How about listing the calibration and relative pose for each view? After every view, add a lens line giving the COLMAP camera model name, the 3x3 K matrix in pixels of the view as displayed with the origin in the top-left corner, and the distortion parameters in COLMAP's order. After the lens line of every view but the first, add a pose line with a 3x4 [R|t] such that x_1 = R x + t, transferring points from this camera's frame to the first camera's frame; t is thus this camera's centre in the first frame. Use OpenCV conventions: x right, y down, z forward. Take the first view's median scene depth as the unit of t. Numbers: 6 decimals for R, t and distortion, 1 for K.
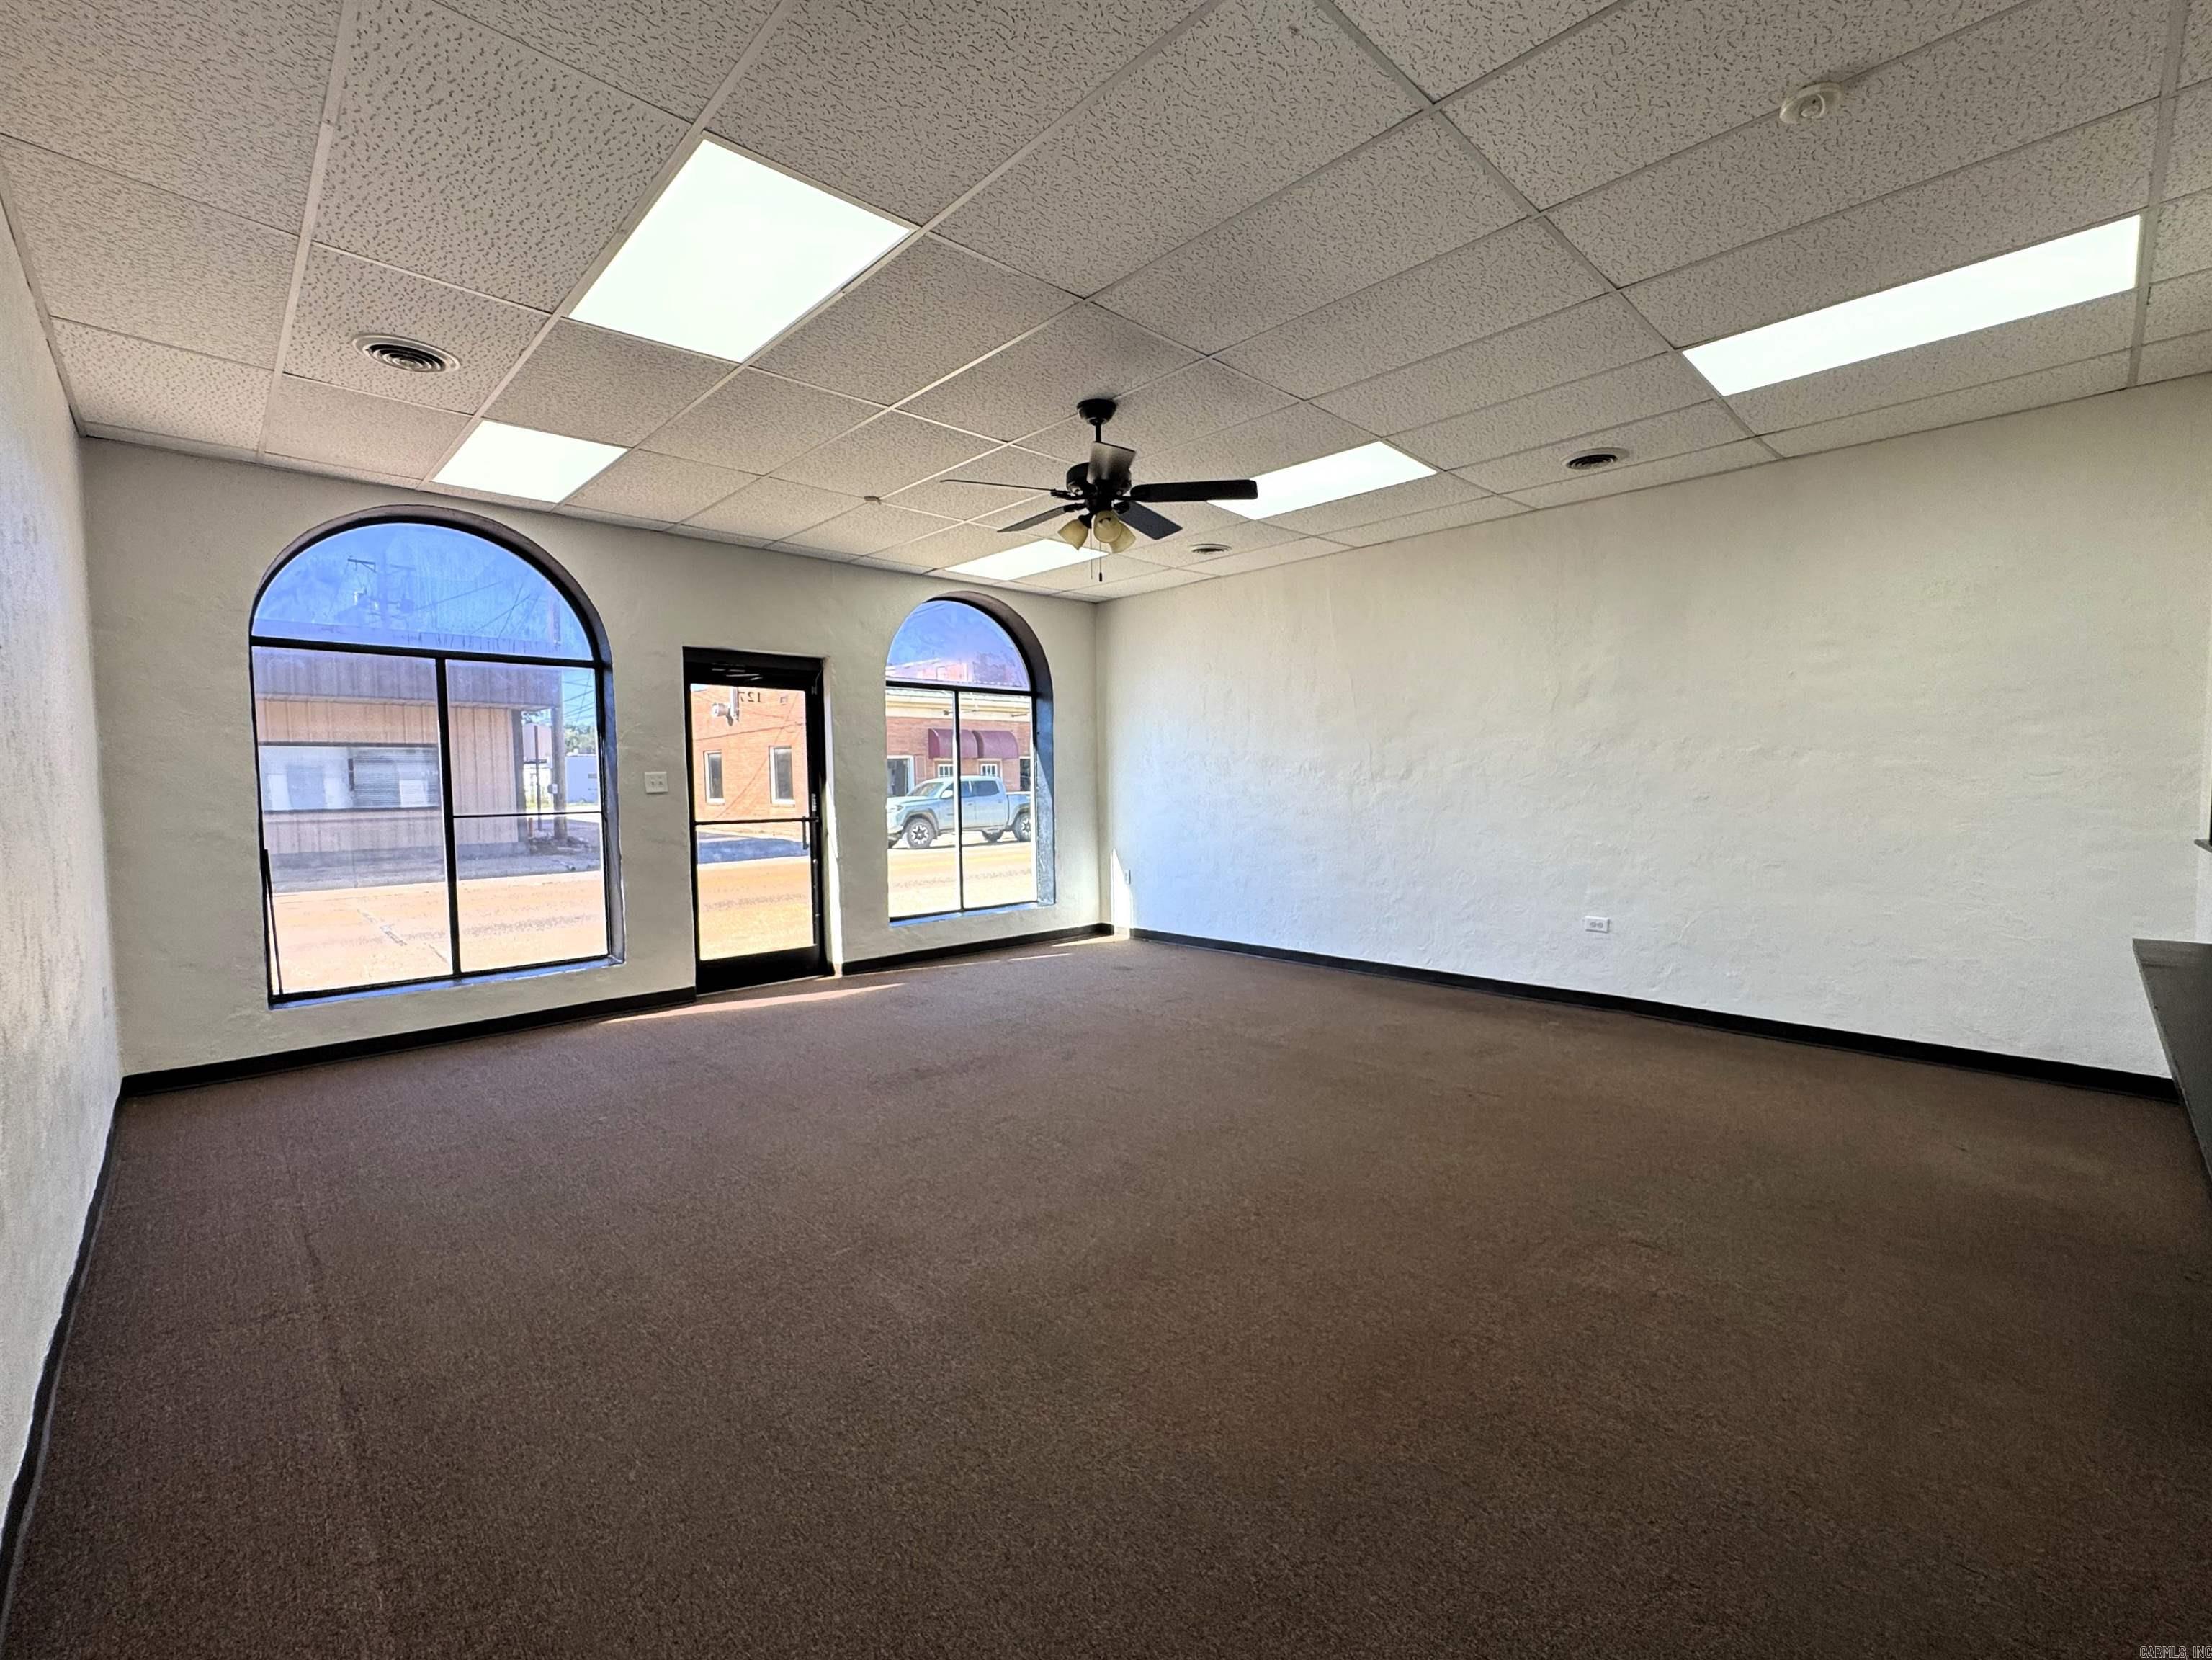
lens RADIAL K [[948.6, 0, 1139.3], [0, 948.6, 832.9], [0, 0, 1]] dist [-0.000781, -0.000008]
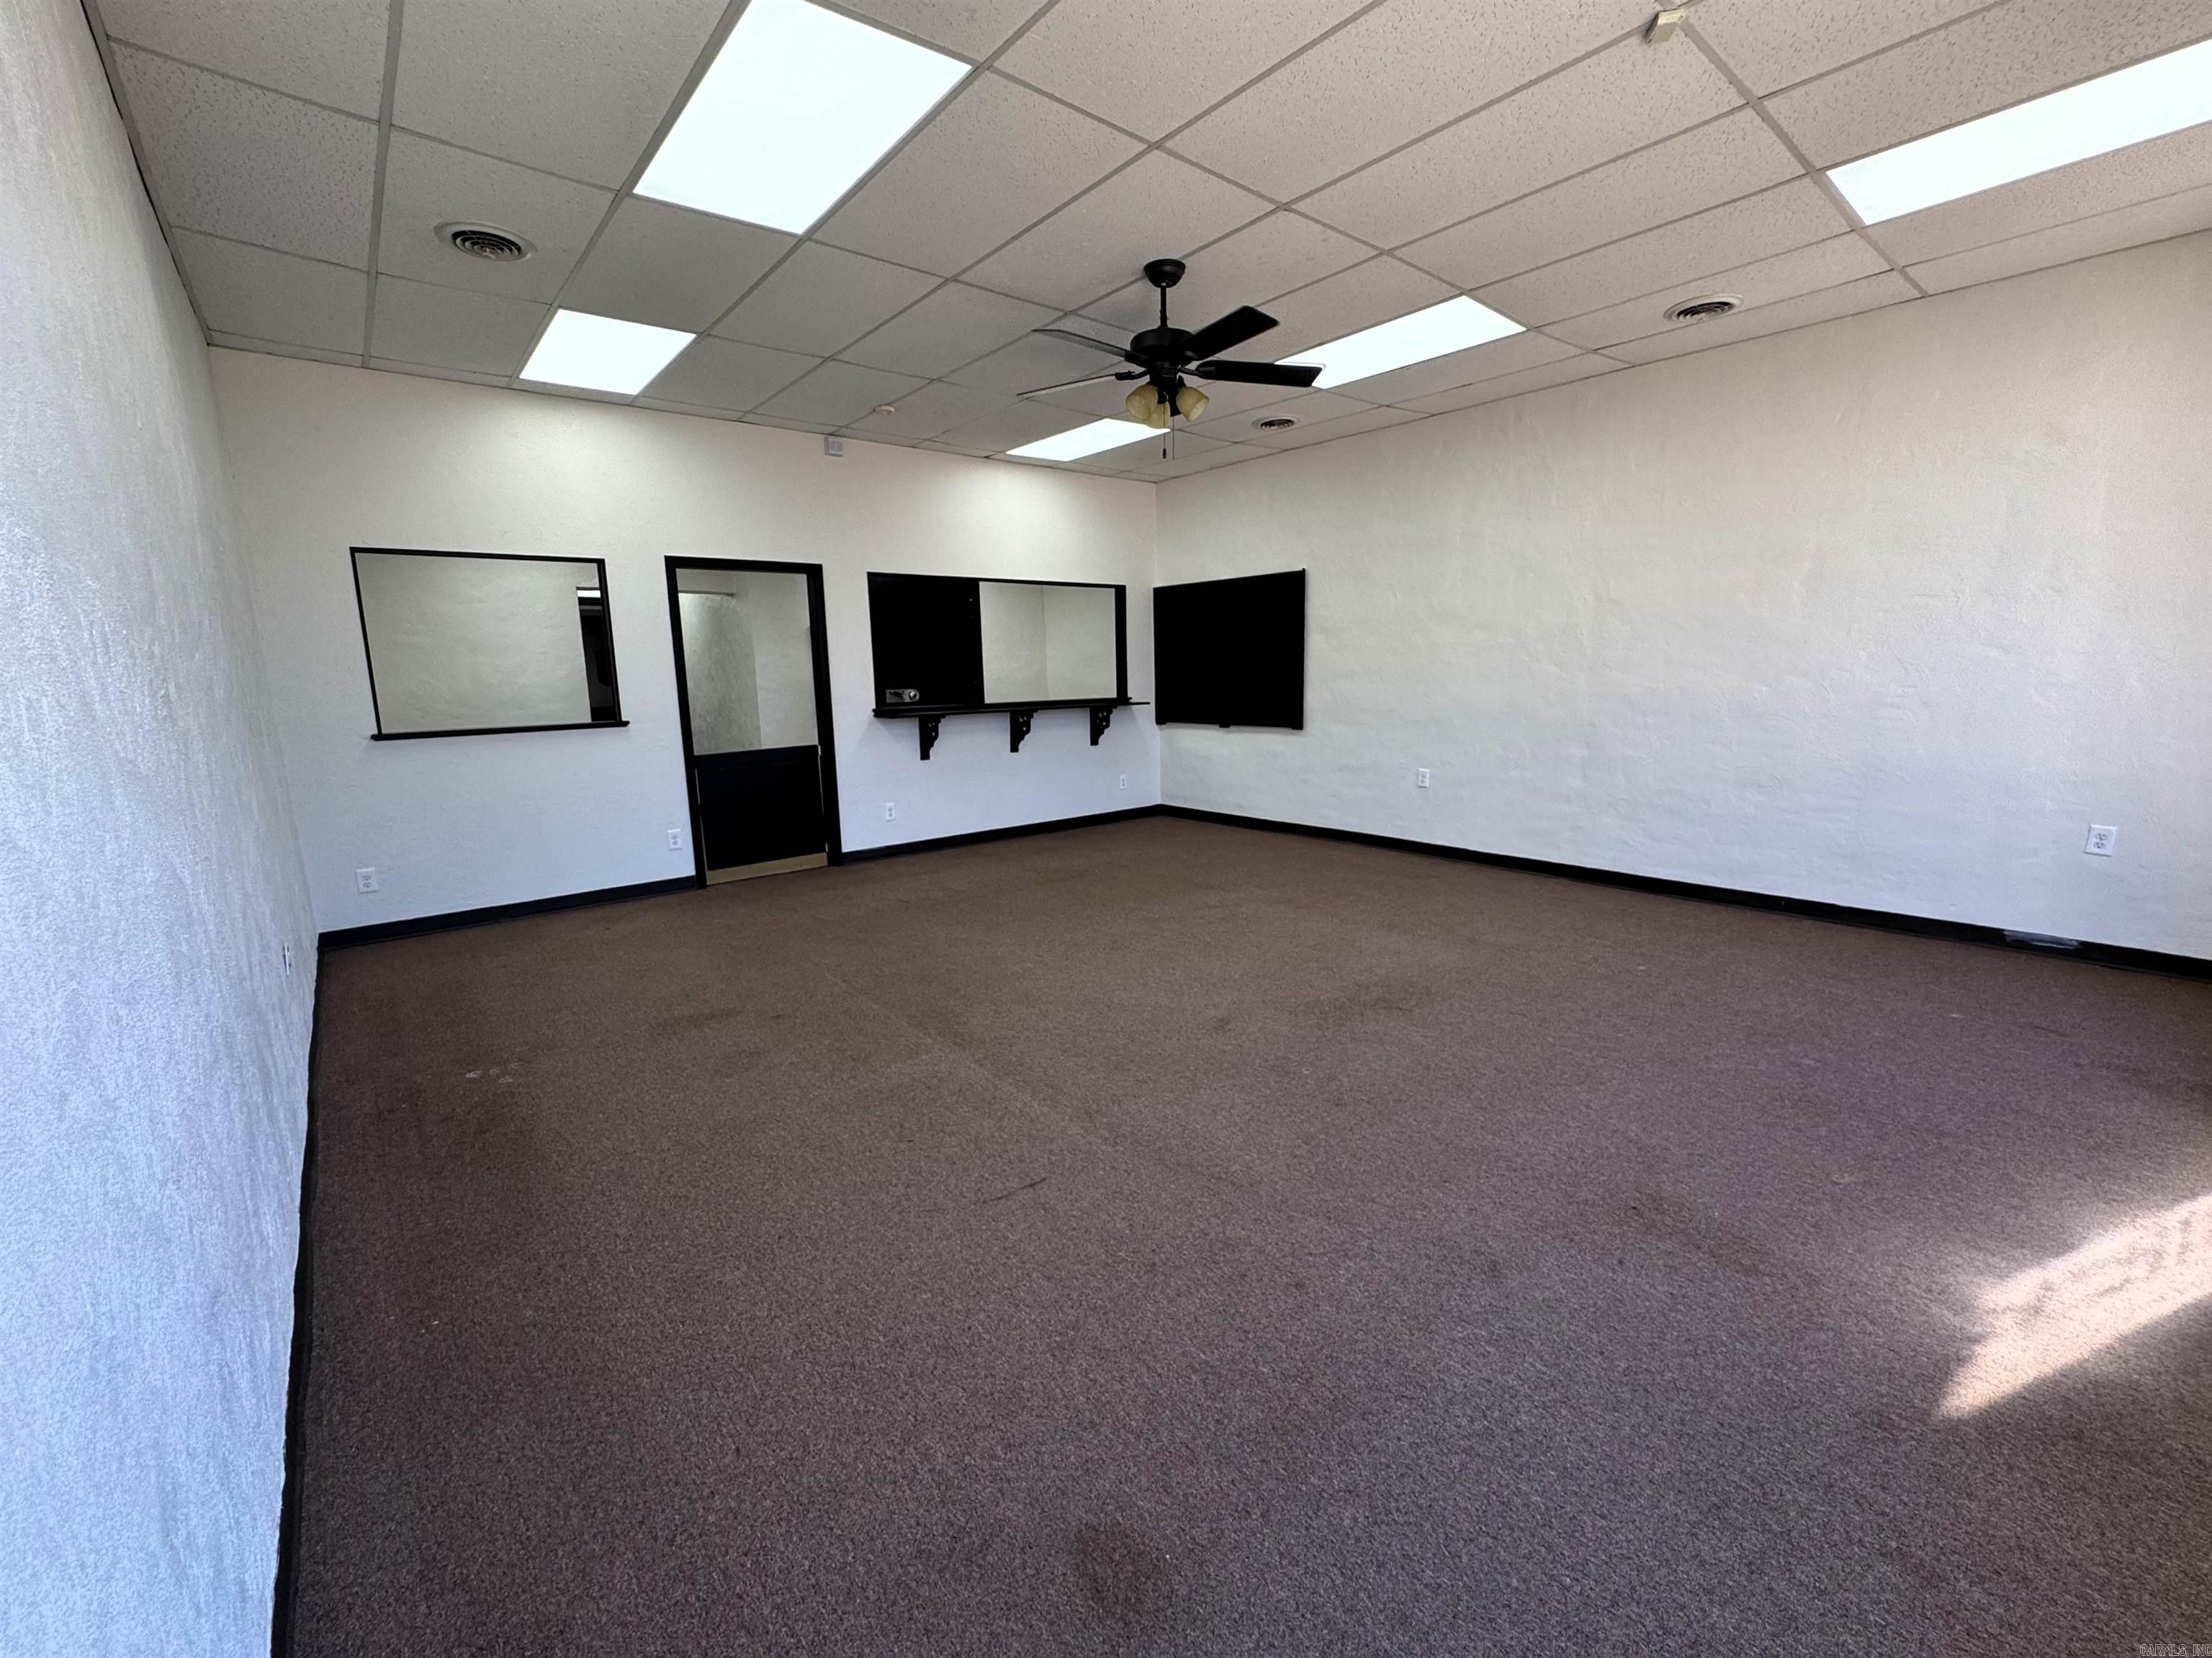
lens RADIAL K [[913.1, 0, 1100.8], [0, 913.1, 829.3], [0, 0, 1]] dist [-0.000672, -0.000099]
pose [[-0.994879, 0.017473, 0.099547, -0.037816], [0.040267, 0.971923, 0.231828, -0.069278], [-0.092702, 0.234649, -0.967650, 1.224470]]
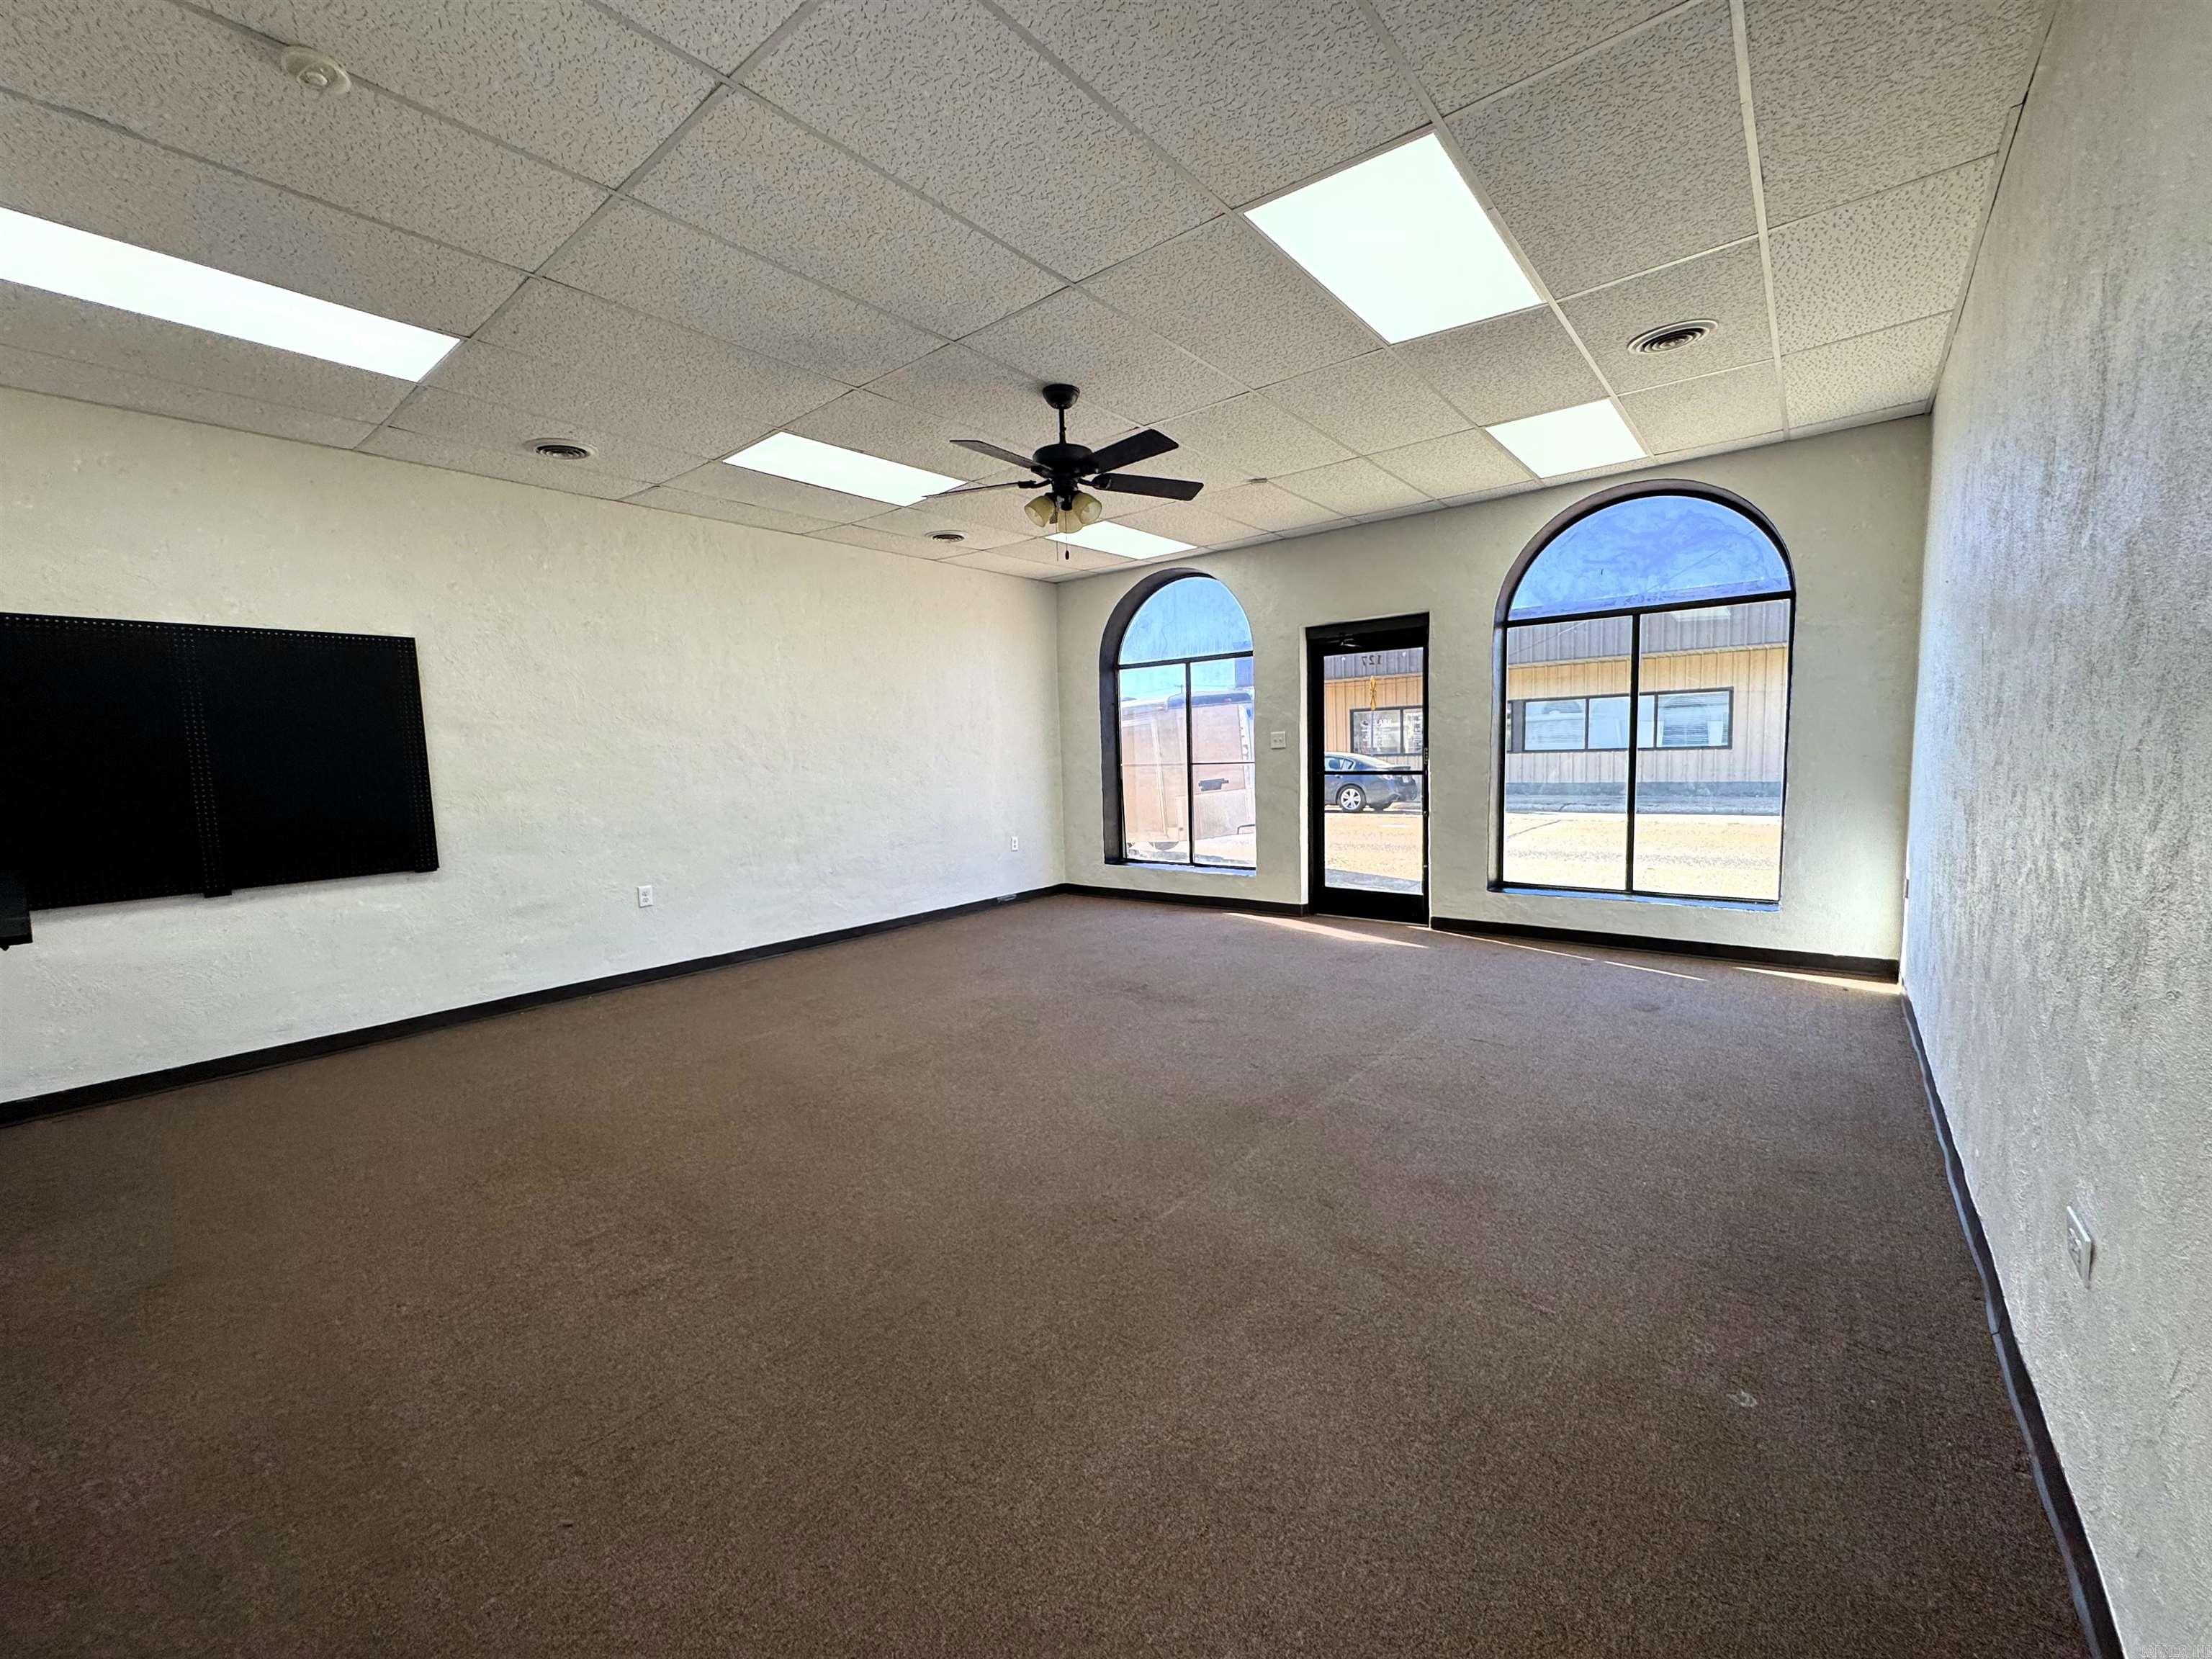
lens RADIAL K [[885.5, 0, 1106.0], [0, 885.5, 829.5], [0, 0, 1]] dist [-0.000348, -0.000006]
pose [[0.108032, 0.098640, -0.989242, 0.591219], [-0.025621, 0.995011, 0.096418, -0.037681], [0.993817, 0.014929, 0.110021, 0.572385]]
